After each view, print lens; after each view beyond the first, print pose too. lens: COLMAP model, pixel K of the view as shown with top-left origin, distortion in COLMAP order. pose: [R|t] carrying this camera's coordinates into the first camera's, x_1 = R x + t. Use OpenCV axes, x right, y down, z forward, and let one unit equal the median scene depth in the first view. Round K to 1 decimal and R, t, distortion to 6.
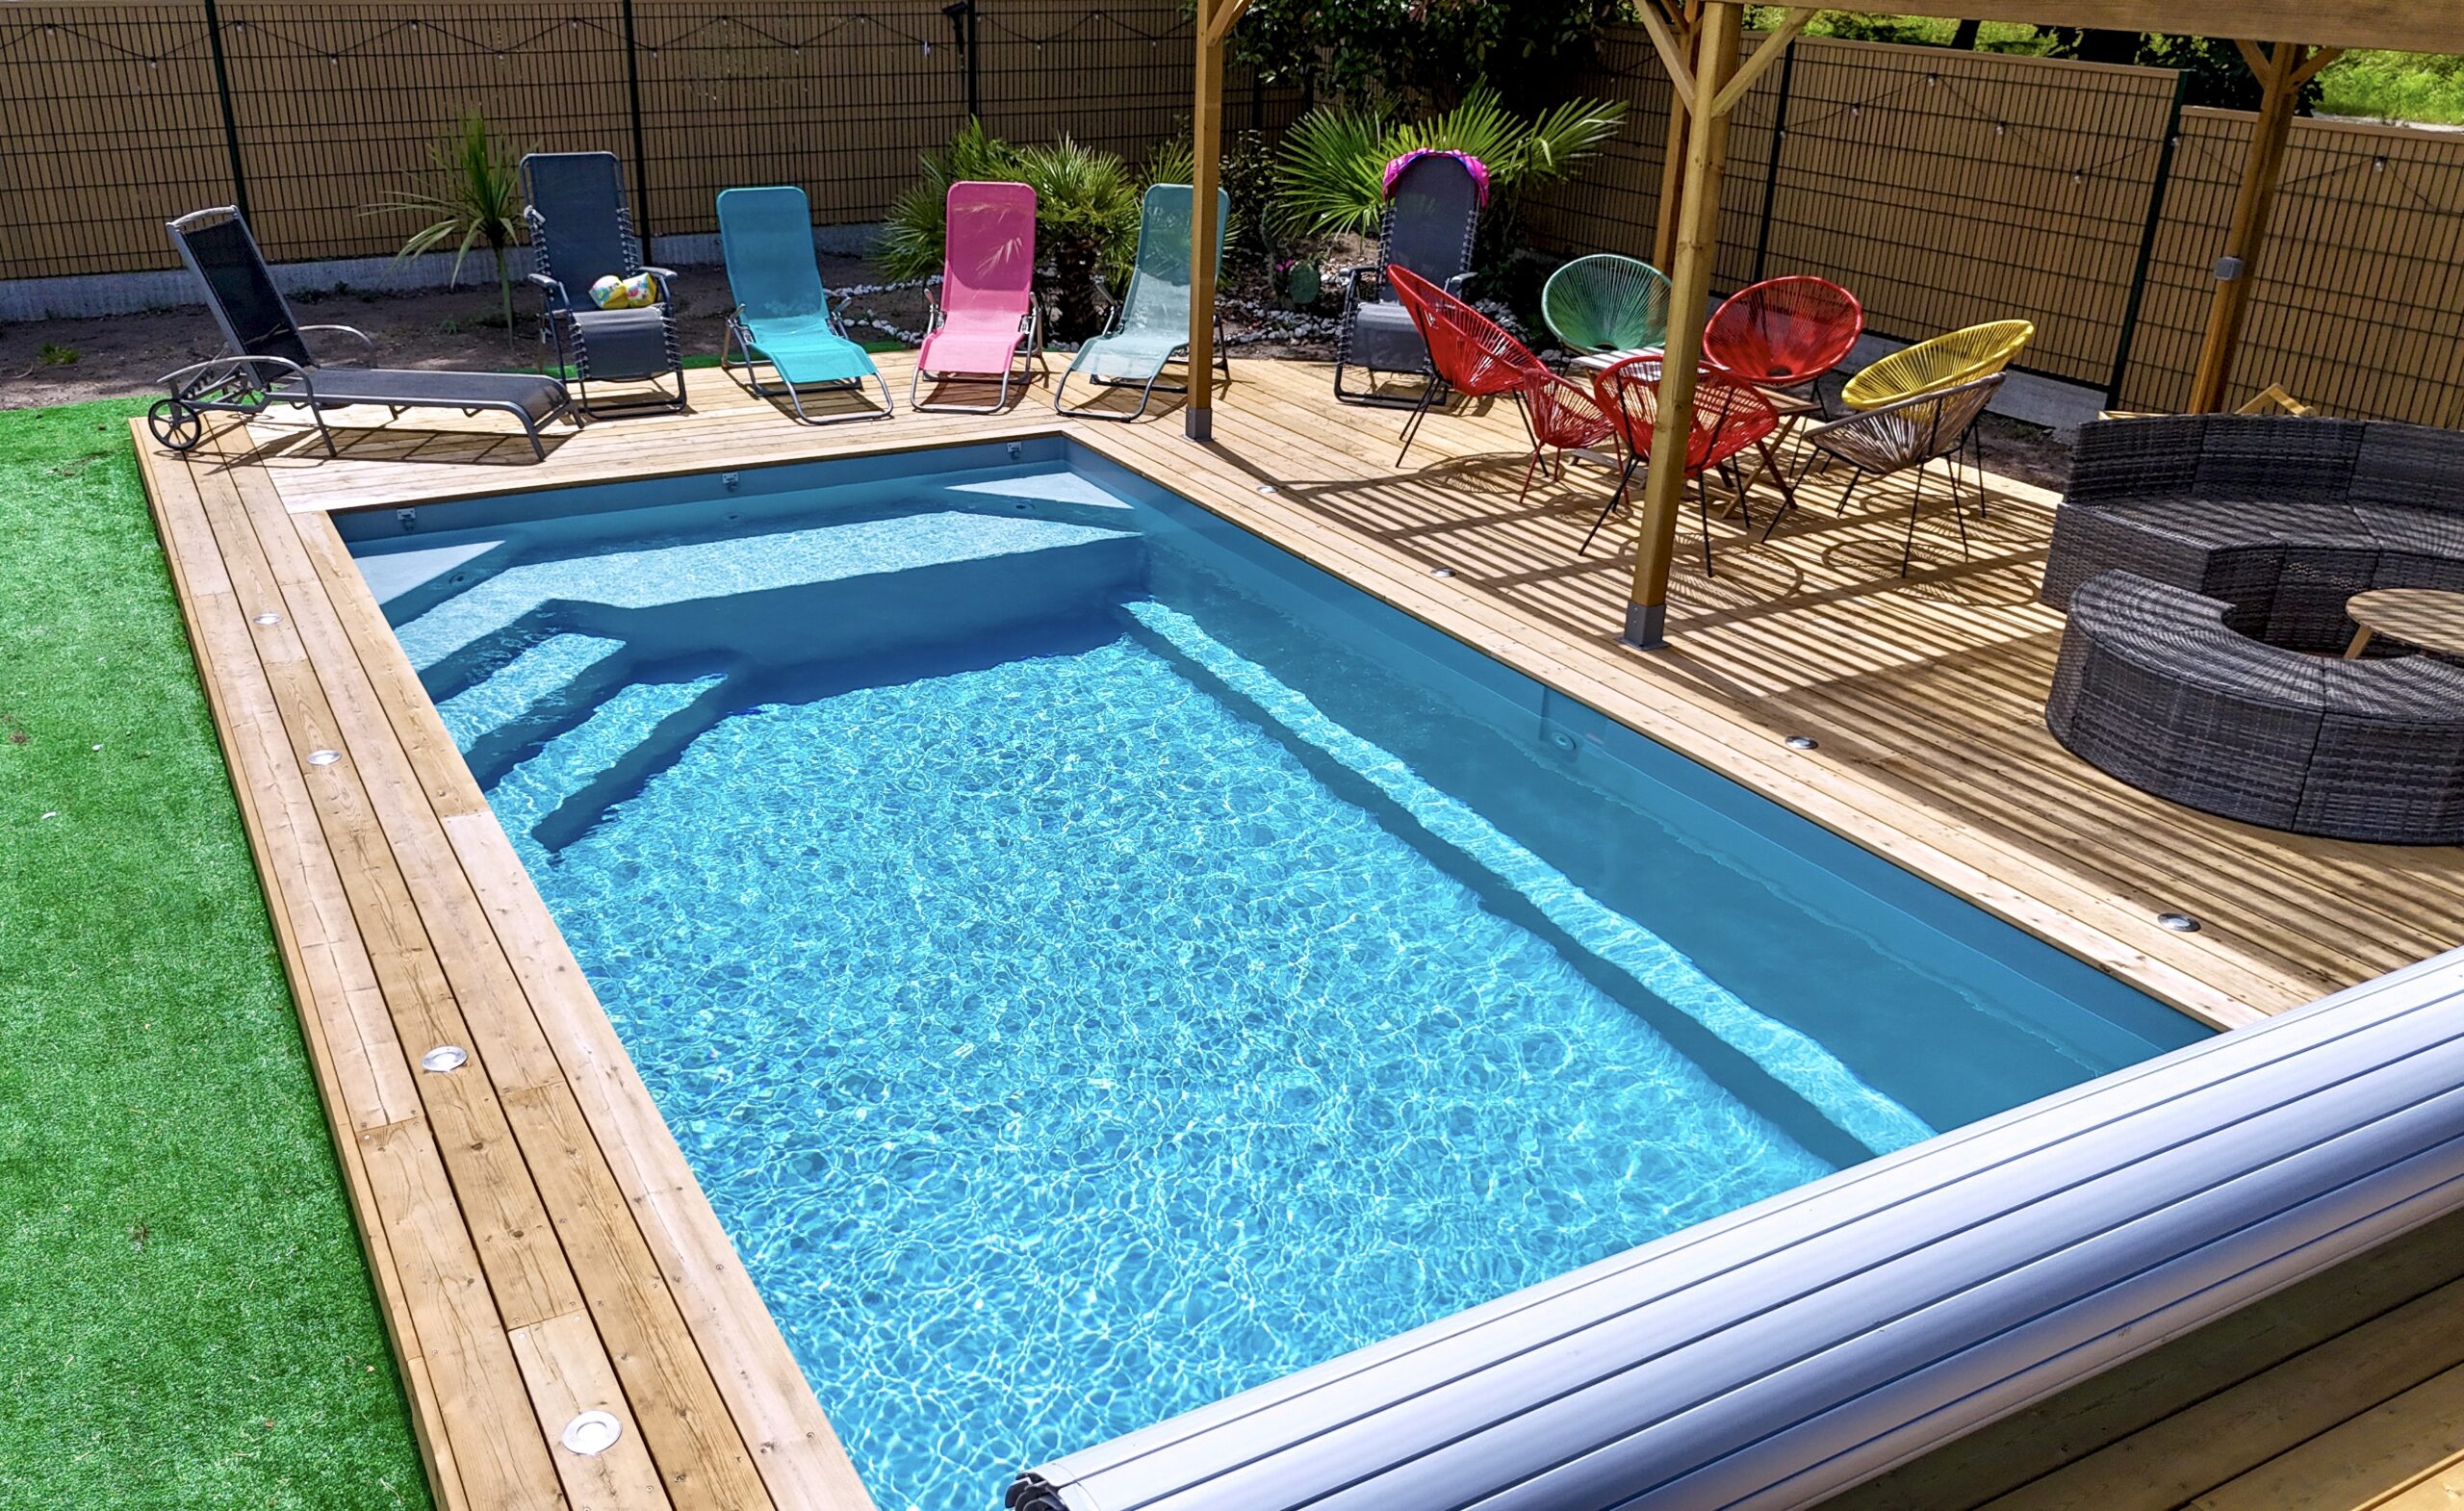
lens RADIAL K [[1960.2, 0, 1102.5], [0, 1960.2, 760.8], [0, 0, 1]] dist [0.033987, -0.010143]
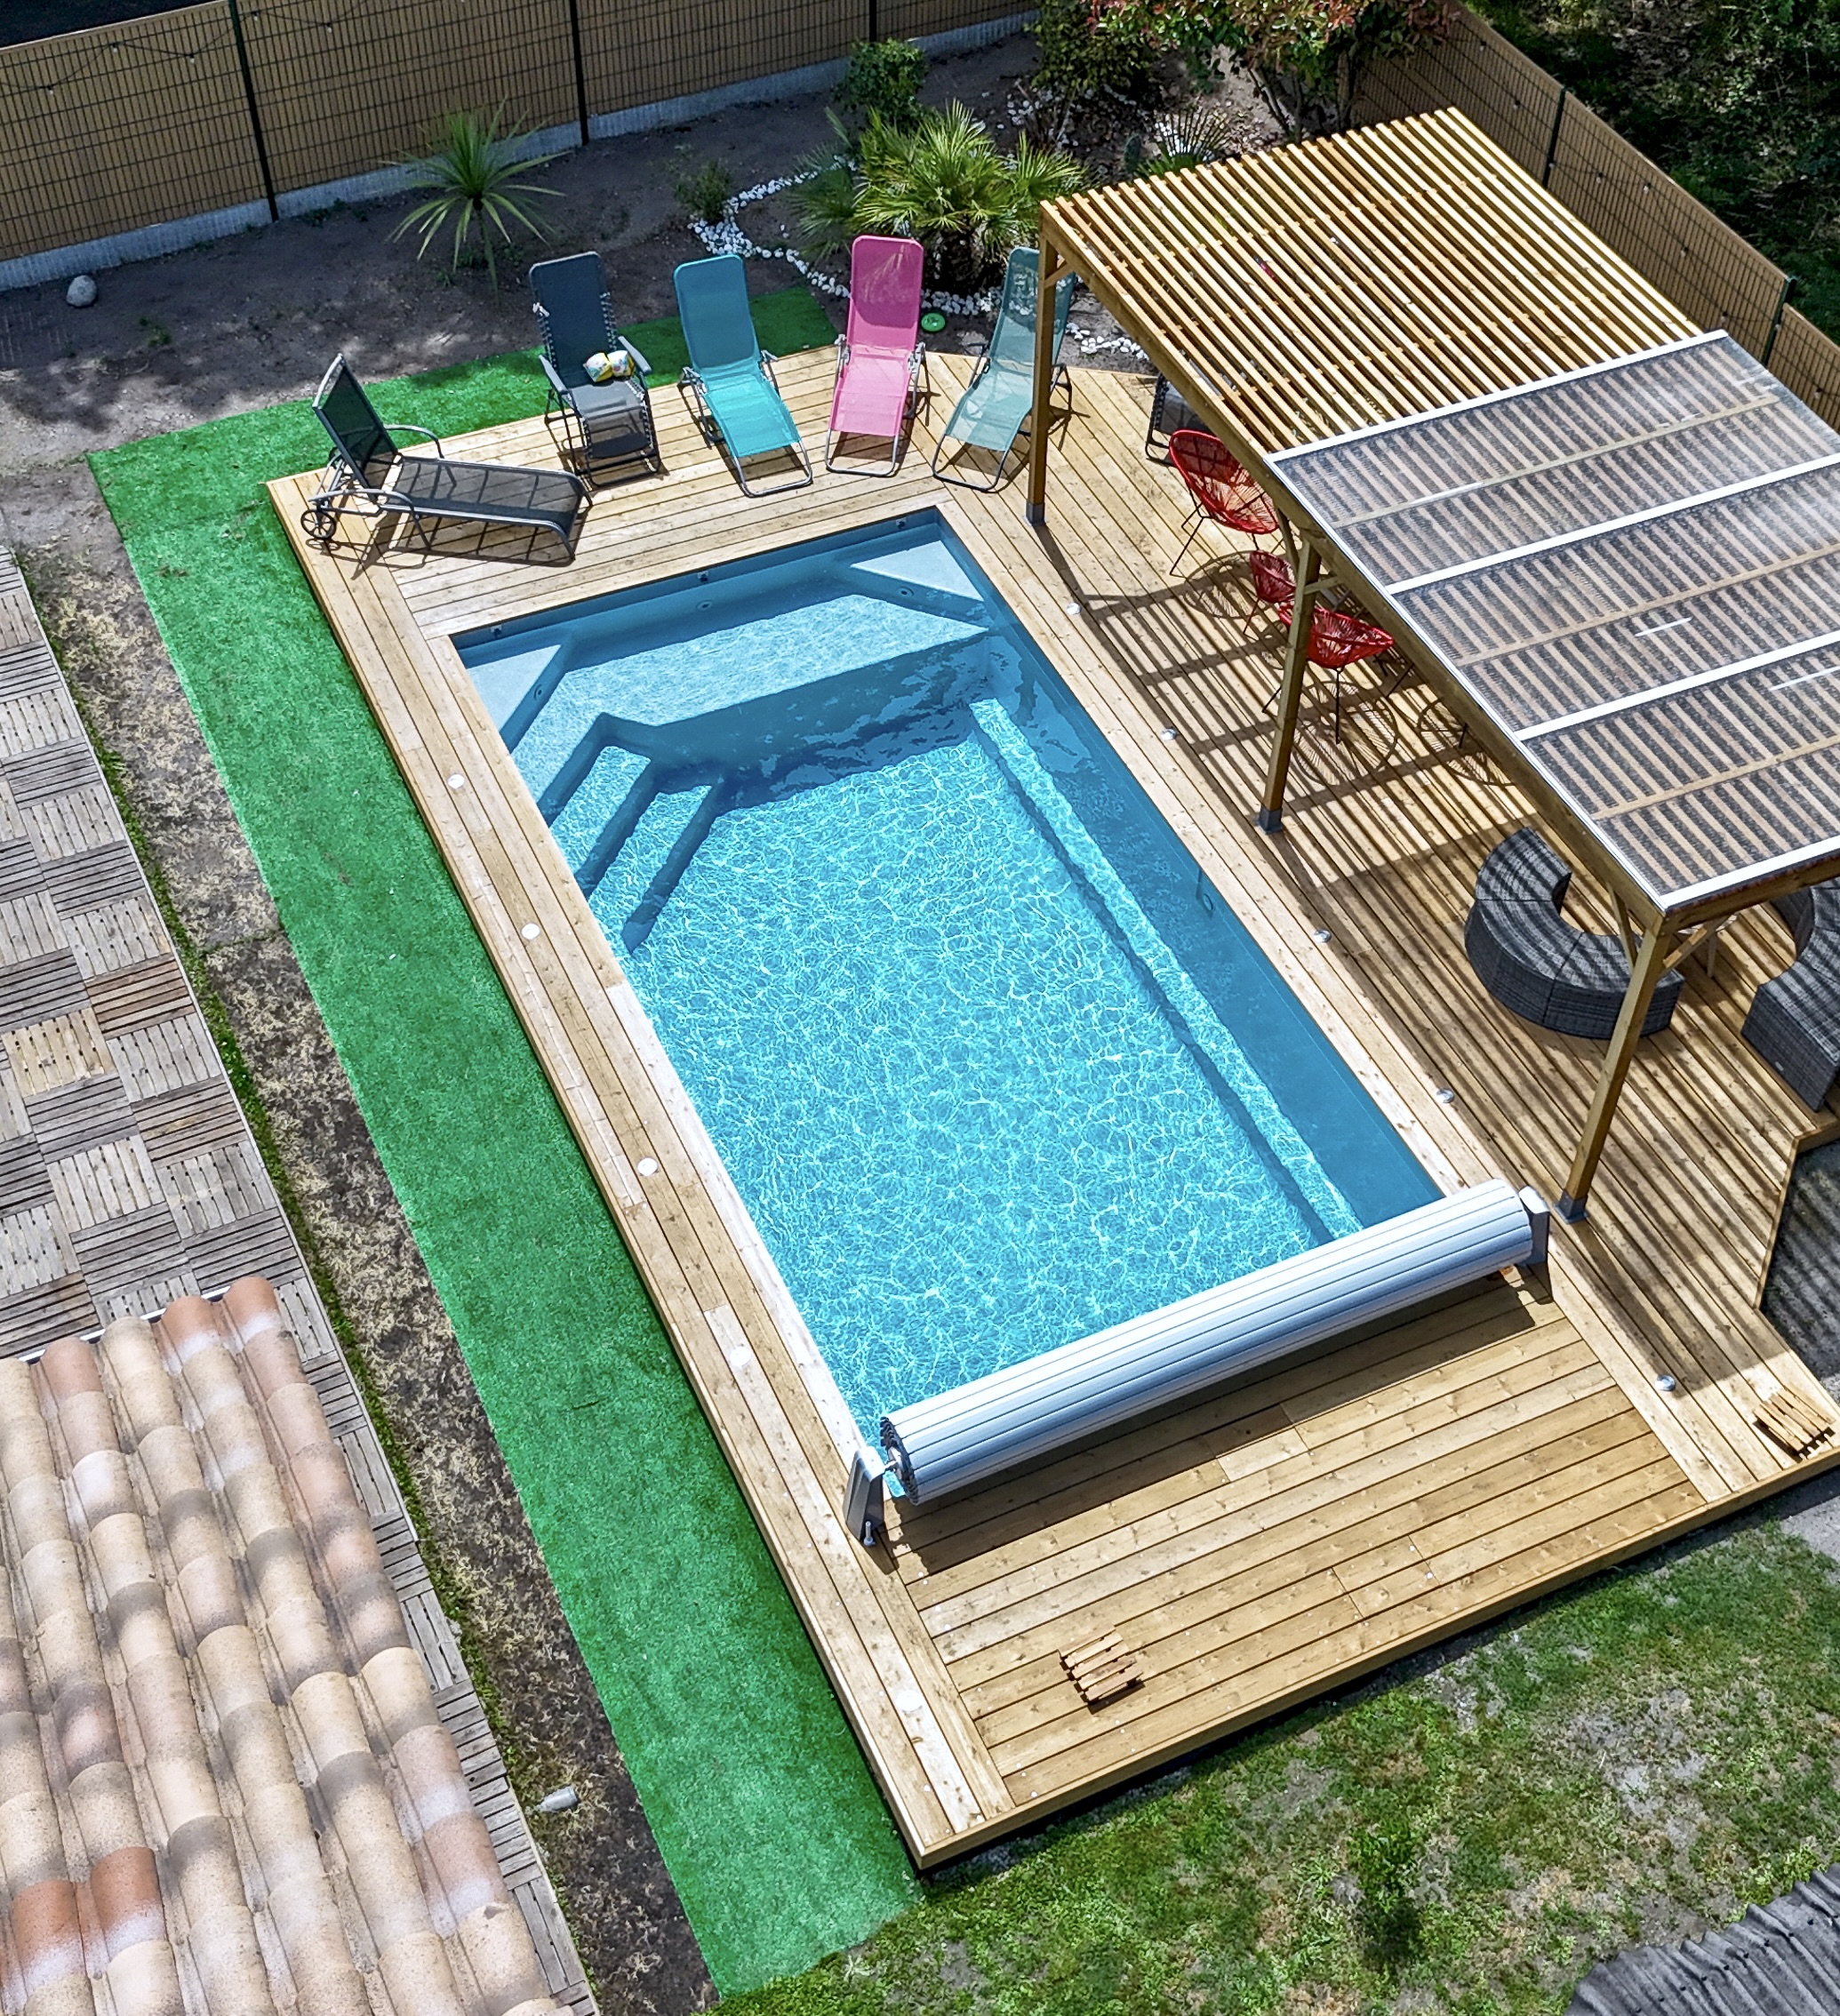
lens RADIAL K [[2607.3, 0, 920.0], [0, 2607.3, 1008.0], [0, 0, 1]] dist [0.015615, 0.007956]
pose [[0.998810, 0.037302, -0.031416, 0.042100], [-0.020821, 0.908686, 0.416961, -0.671130], [0.044101, -0.415811, 0.908381, -0.880082]]
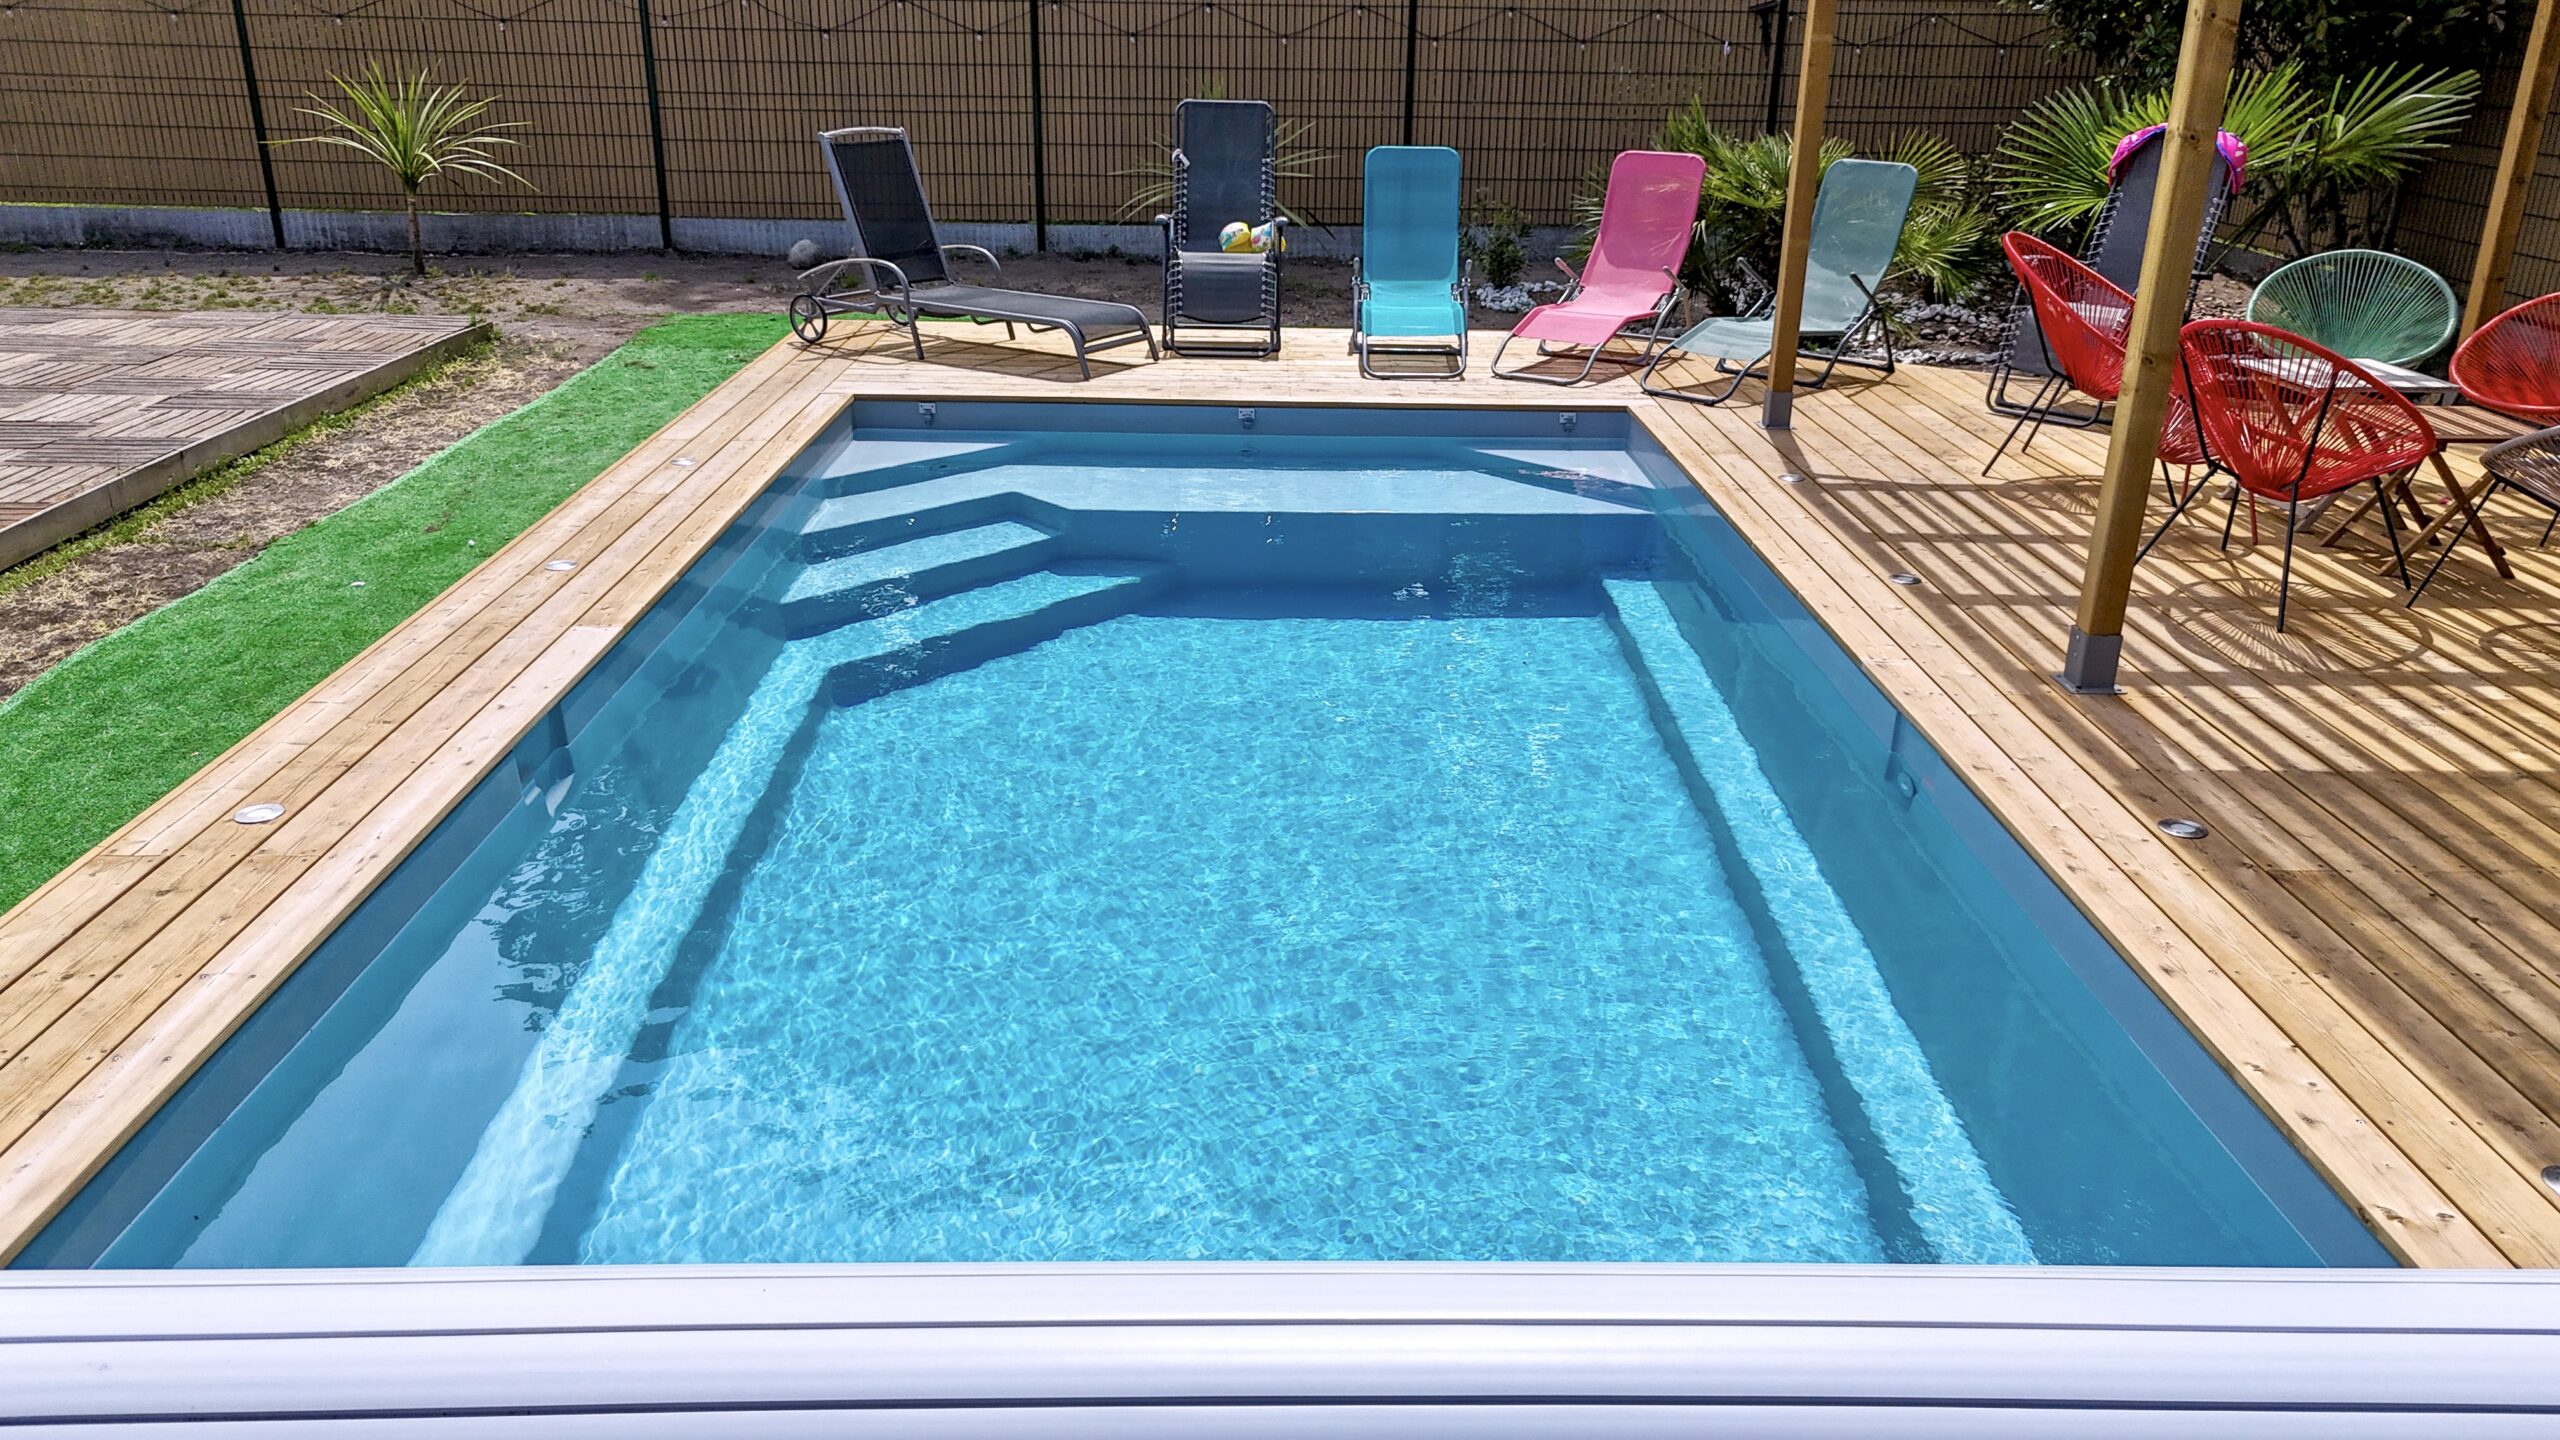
lens RADIAL K [[1881.6, 0, 1280.0], [0, 1881.6, 720.0], [0, 0, 1]] dist [0.030085, -0.003132]
pose [[0.893419, 0.162520, -0.418795, 0.245015], [-0.185387, 0.982563, -0.014190, 0.014738], [0.409187, 0.090317, 0.907970, 0.182015]]
